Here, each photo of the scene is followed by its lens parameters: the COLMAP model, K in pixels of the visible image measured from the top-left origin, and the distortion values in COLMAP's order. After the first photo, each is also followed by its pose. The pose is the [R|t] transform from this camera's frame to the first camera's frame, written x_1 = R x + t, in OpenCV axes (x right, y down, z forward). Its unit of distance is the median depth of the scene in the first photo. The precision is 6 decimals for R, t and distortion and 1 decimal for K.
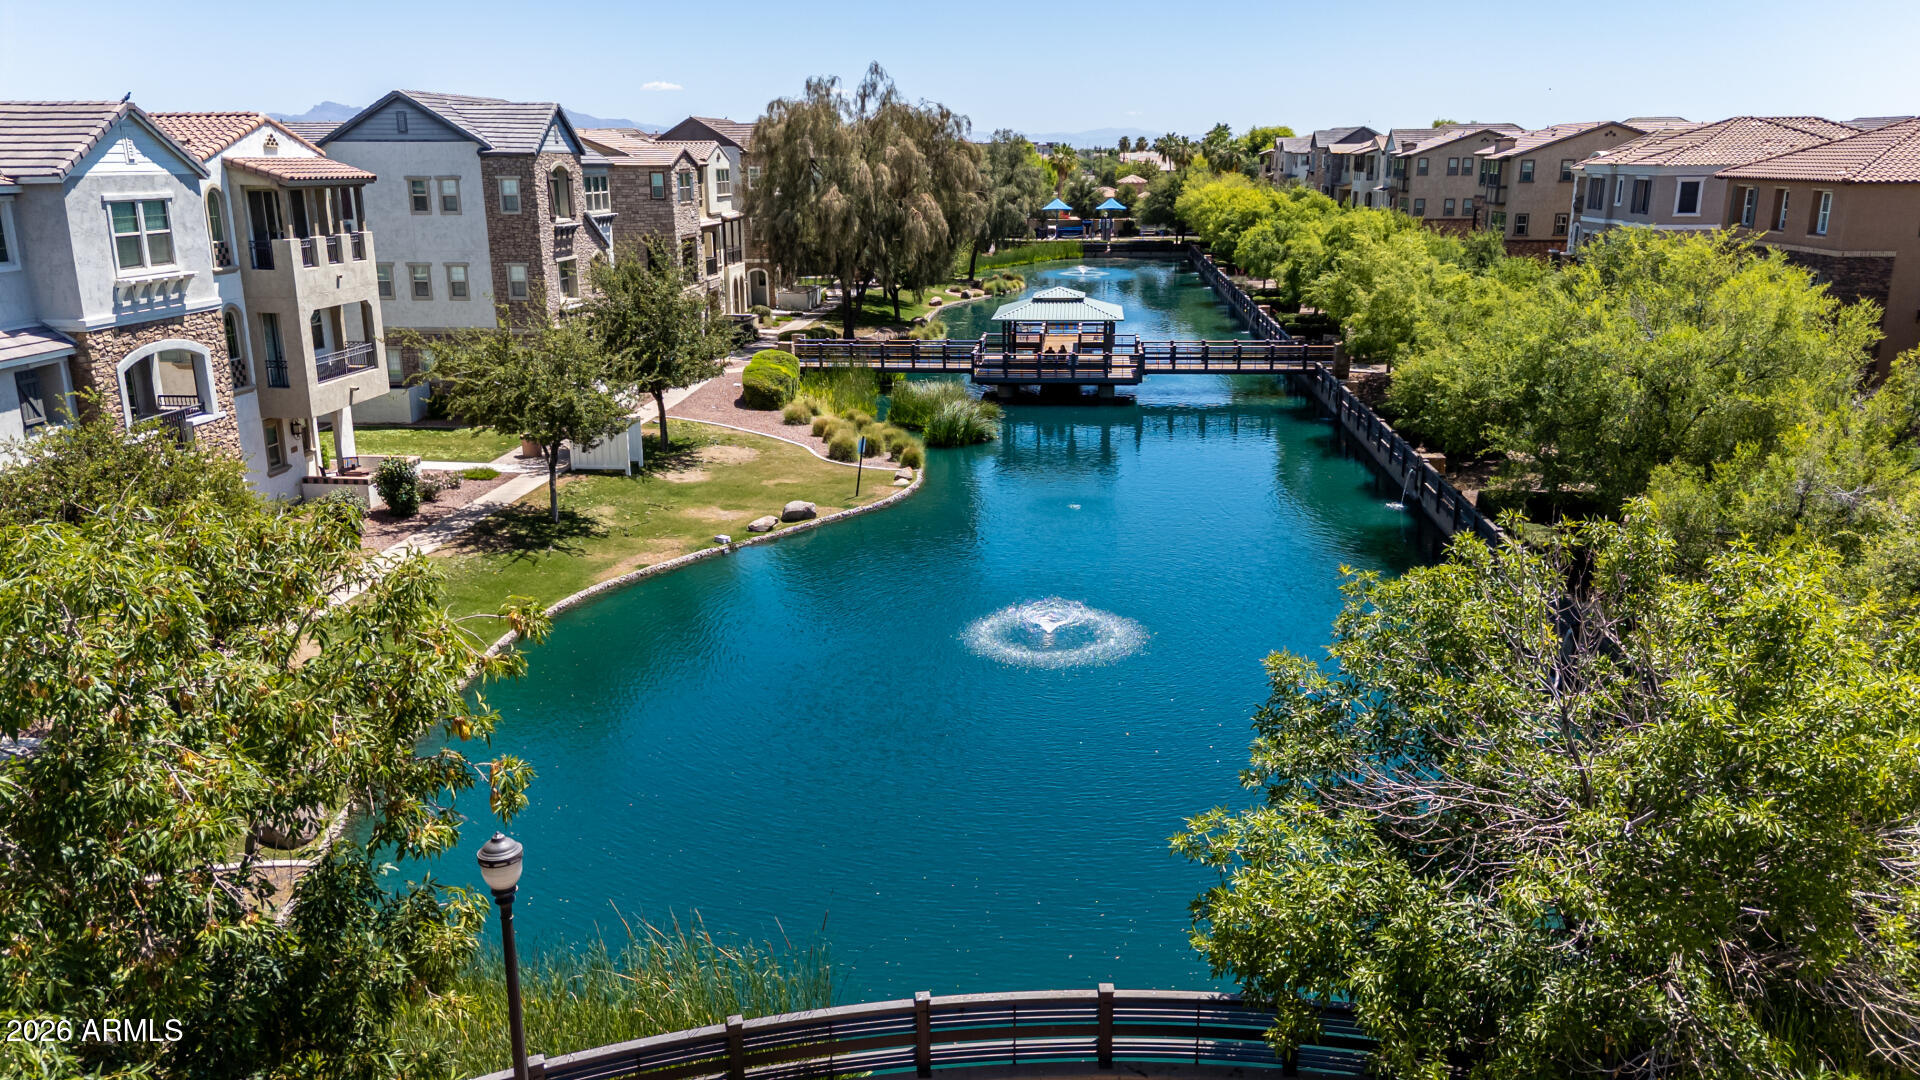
lens RADIAL K [[1416.3, 0, 962.5], [0, 1416.3, 536.3], [0, 0, 1]] dist [0.060779, -0.047482]
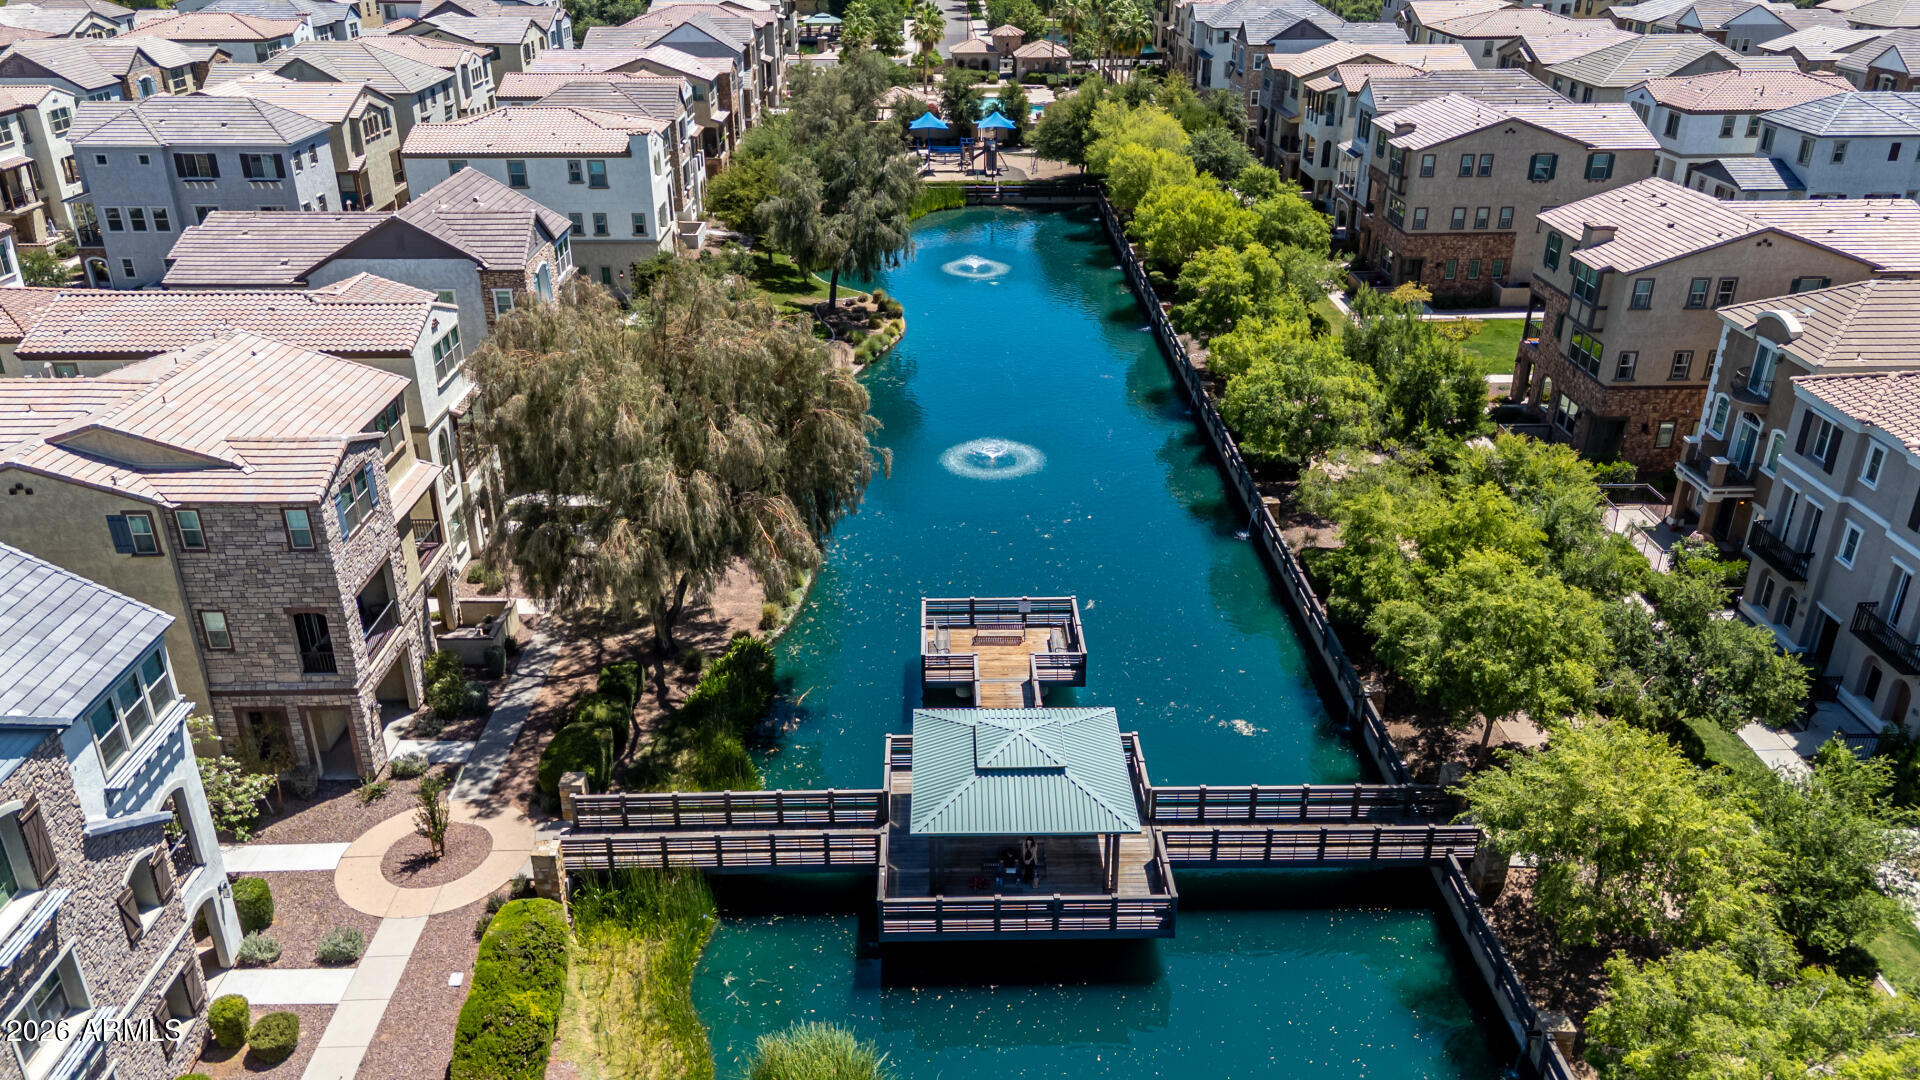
lens RADIAL K [[1416.3, 0, 956.9], [0, 1416.3, 542.3], [0, 0, 1]] dist [0.060779, -0.047482]
pose [[0.994463, -0.040281, 0.097065, -0.013563], [0.022522, 0.983854, 0.177549, -0.439884], [-0.102649, -0.174380, 0.979313, 0.547506]]
